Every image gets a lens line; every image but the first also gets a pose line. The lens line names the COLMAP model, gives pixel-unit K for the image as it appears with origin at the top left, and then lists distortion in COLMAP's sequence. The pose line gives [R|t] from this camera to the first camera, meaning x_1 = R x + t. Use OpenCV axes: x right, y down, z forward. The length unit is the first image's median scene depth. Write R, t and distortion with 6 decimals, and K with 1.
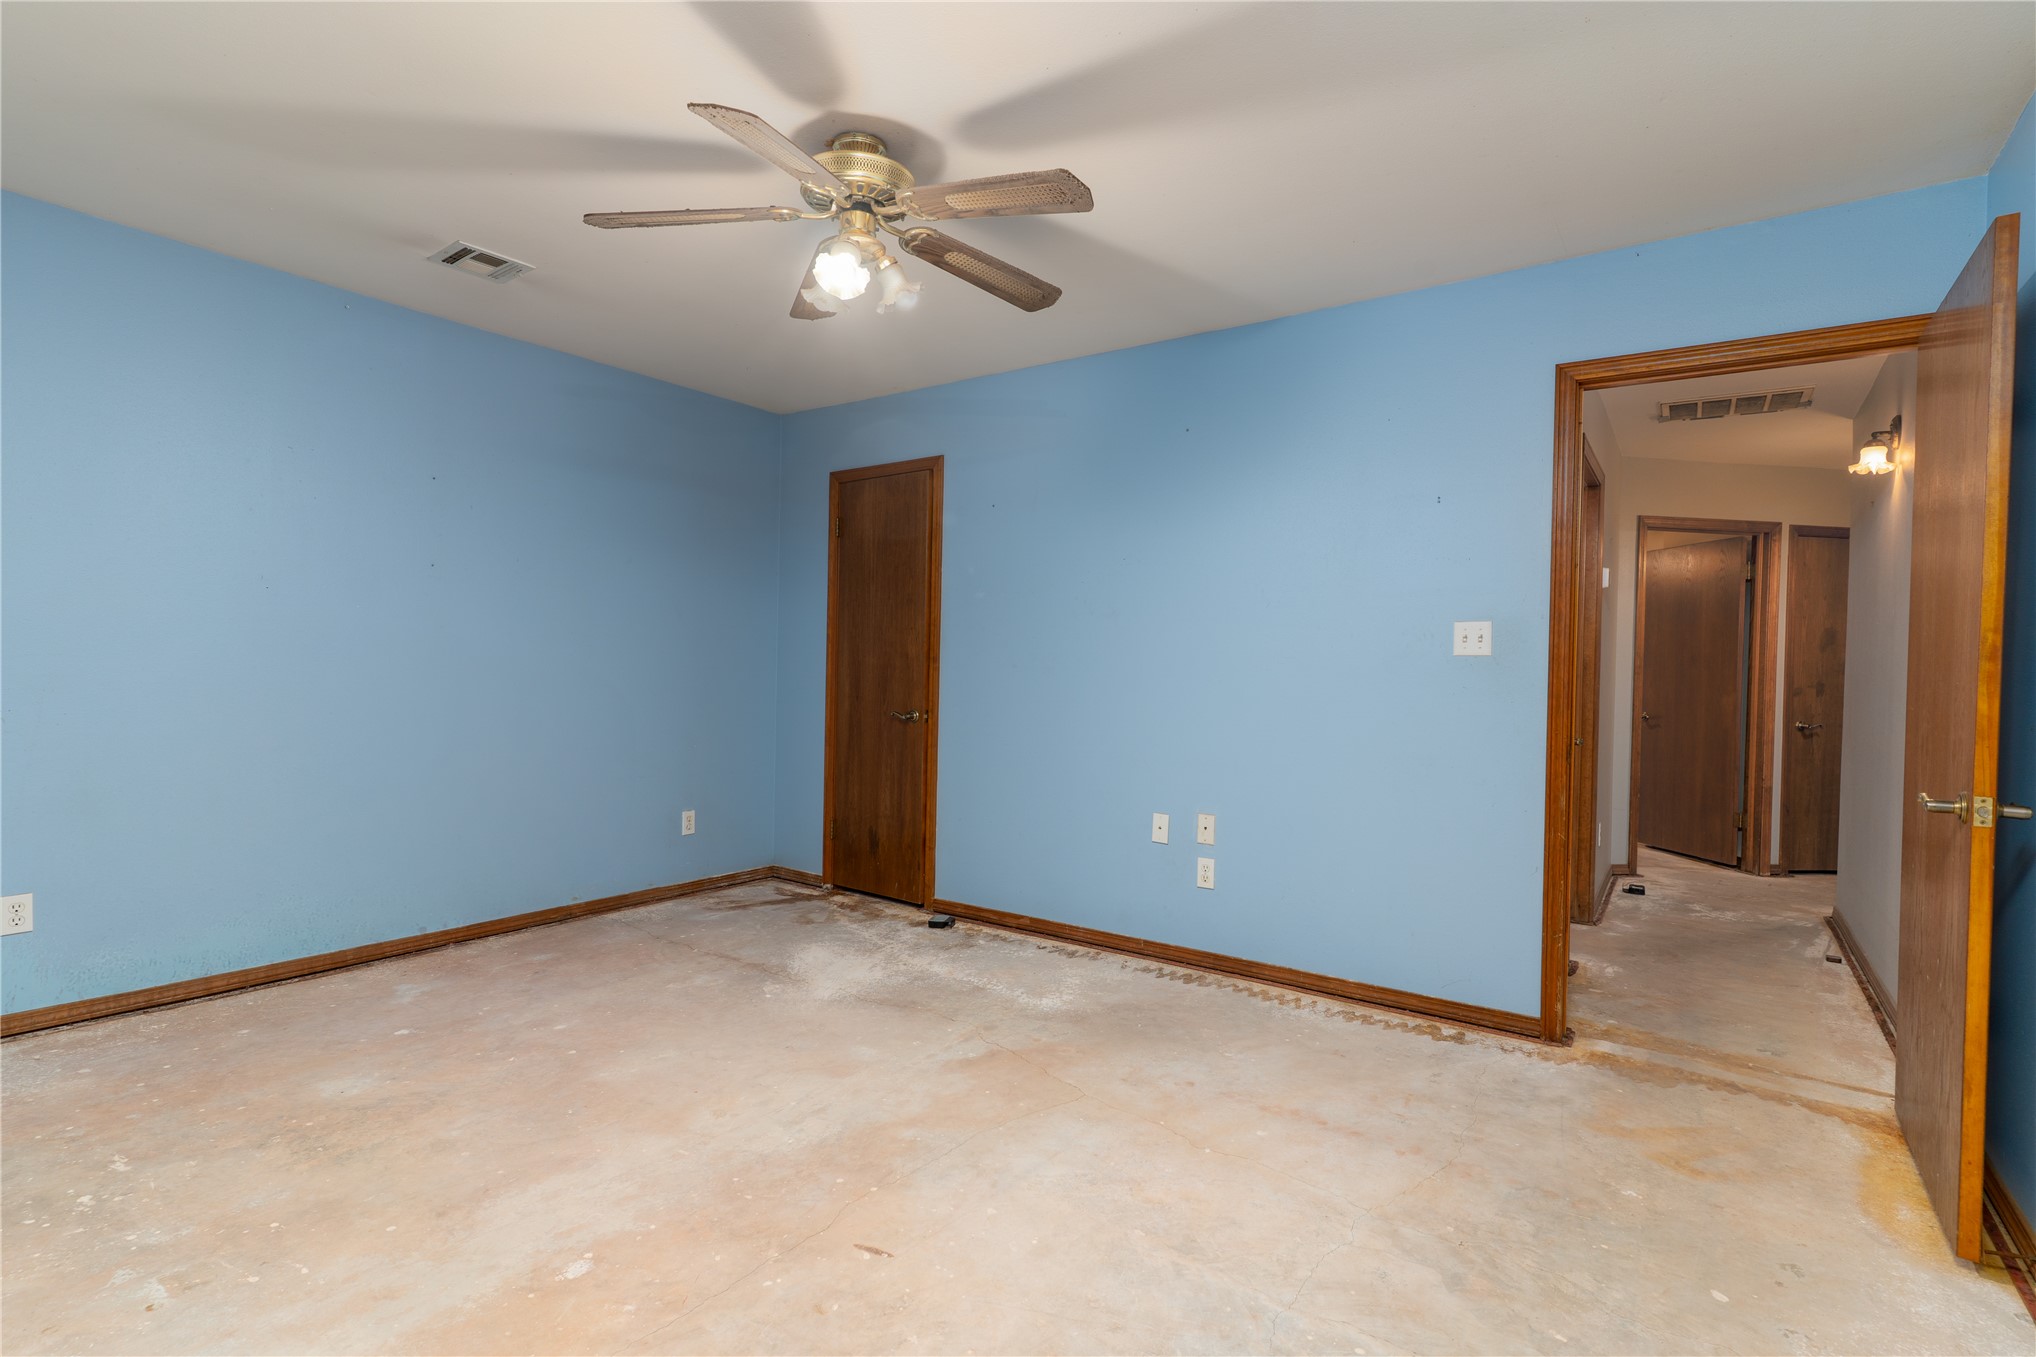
lens RADIAL K [[959.1, 0, 1018.0], [0, 959.1, 678.5], [0, 0, 1]] dist [-0.000899, -0.000387]
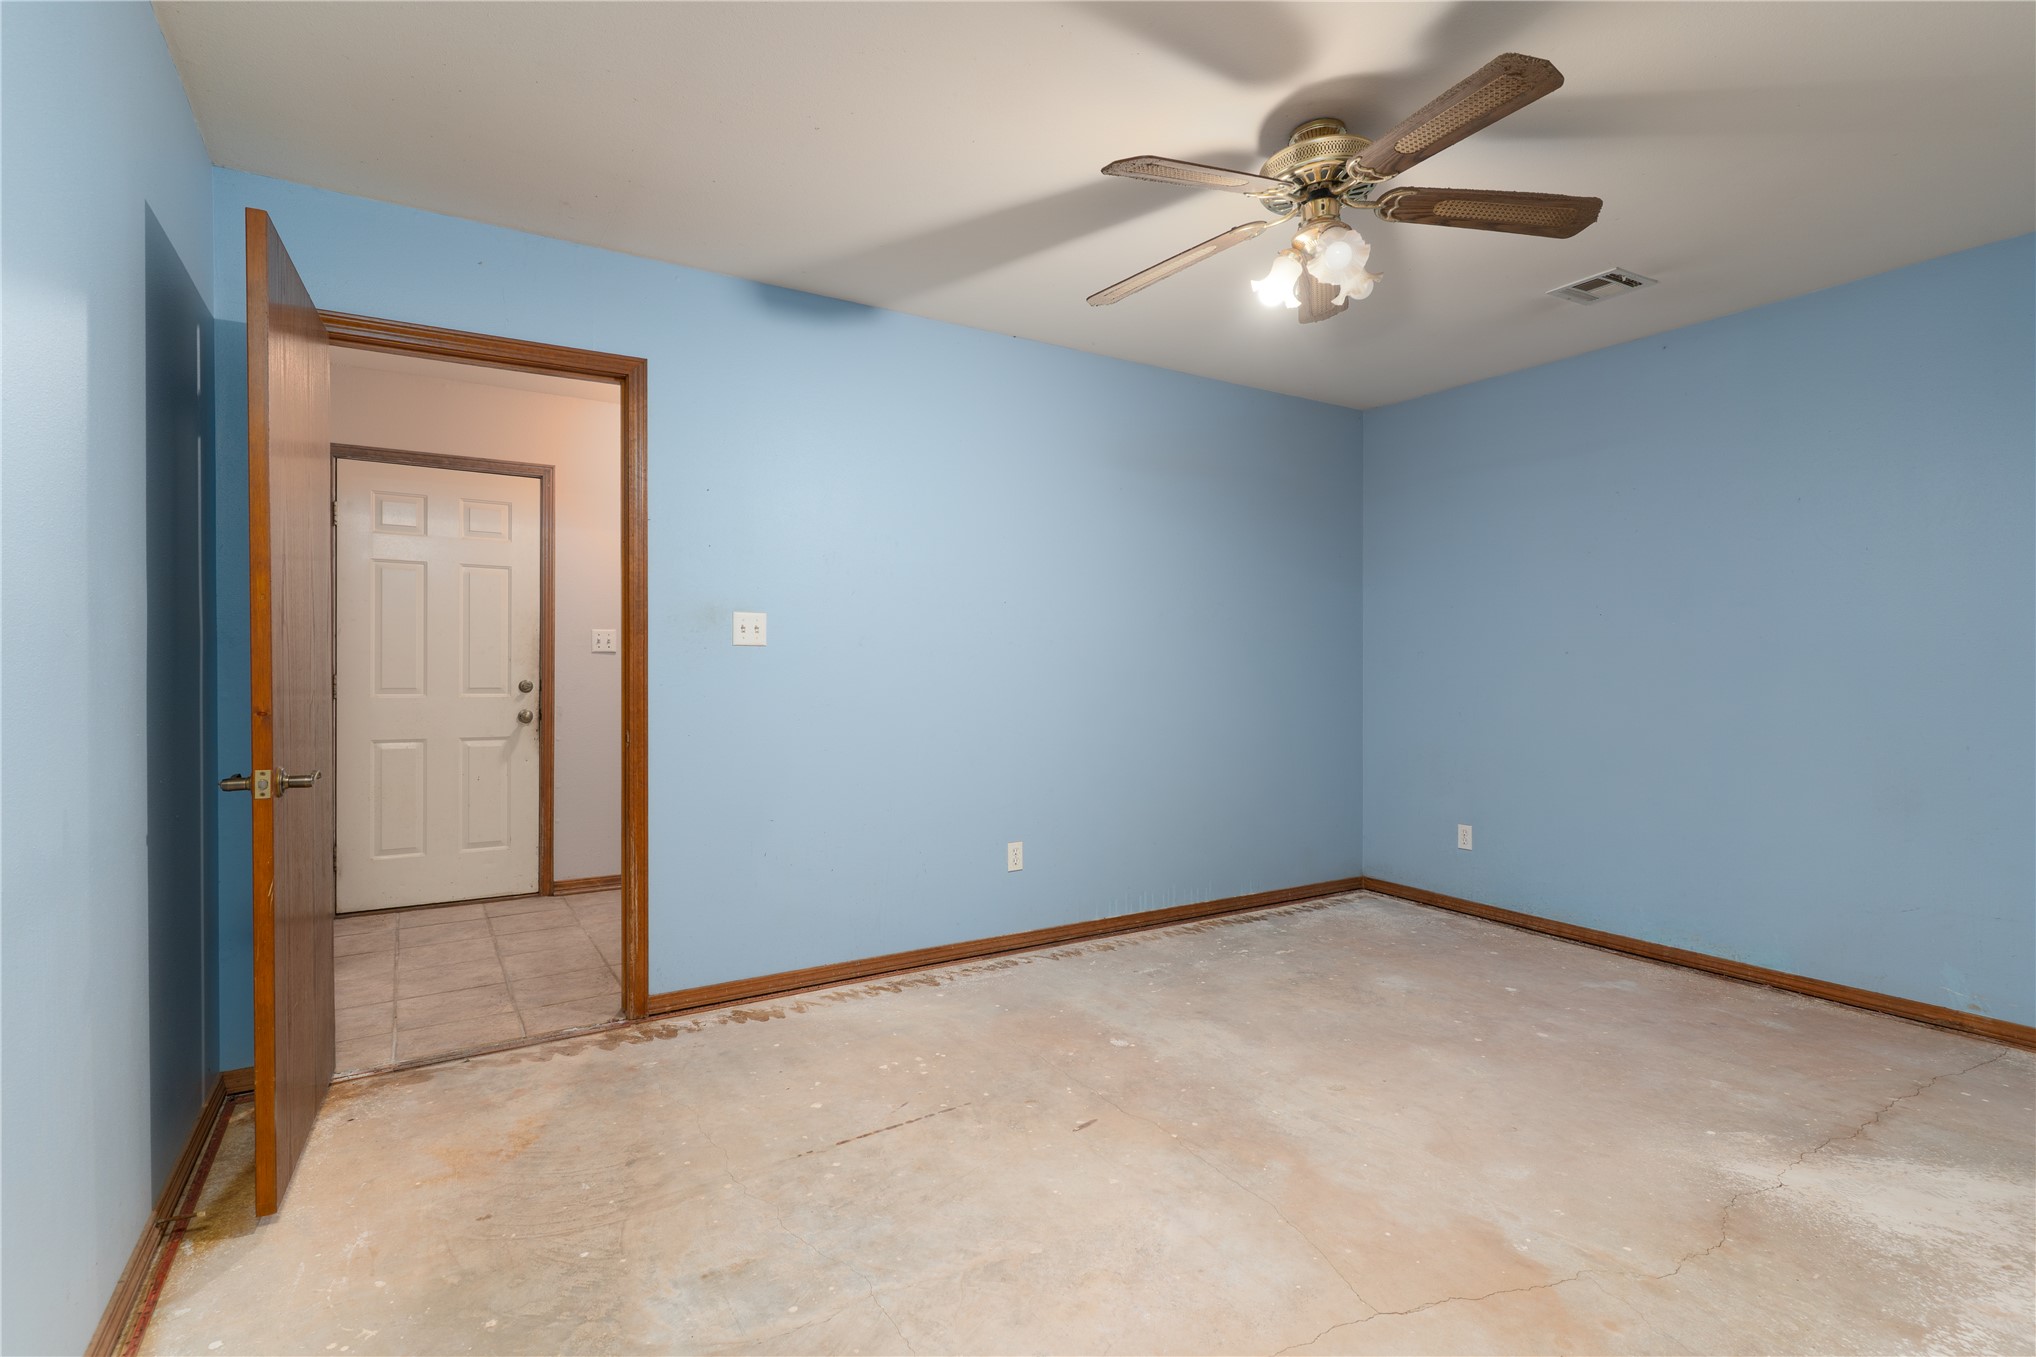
lens RADIAL K [[959.1, 0, 1018.0], [0, 959.1, 678.5], [0, 0, 1]] dist [-0.000899, -0.000387]
pose [[-0.379797, -0.010234, -0.925013, 0.712917], [-0.022719, 0.999740, -0.001733, 0.004136], [0.924791, 0.020358, -0.379931, 0.925932]]
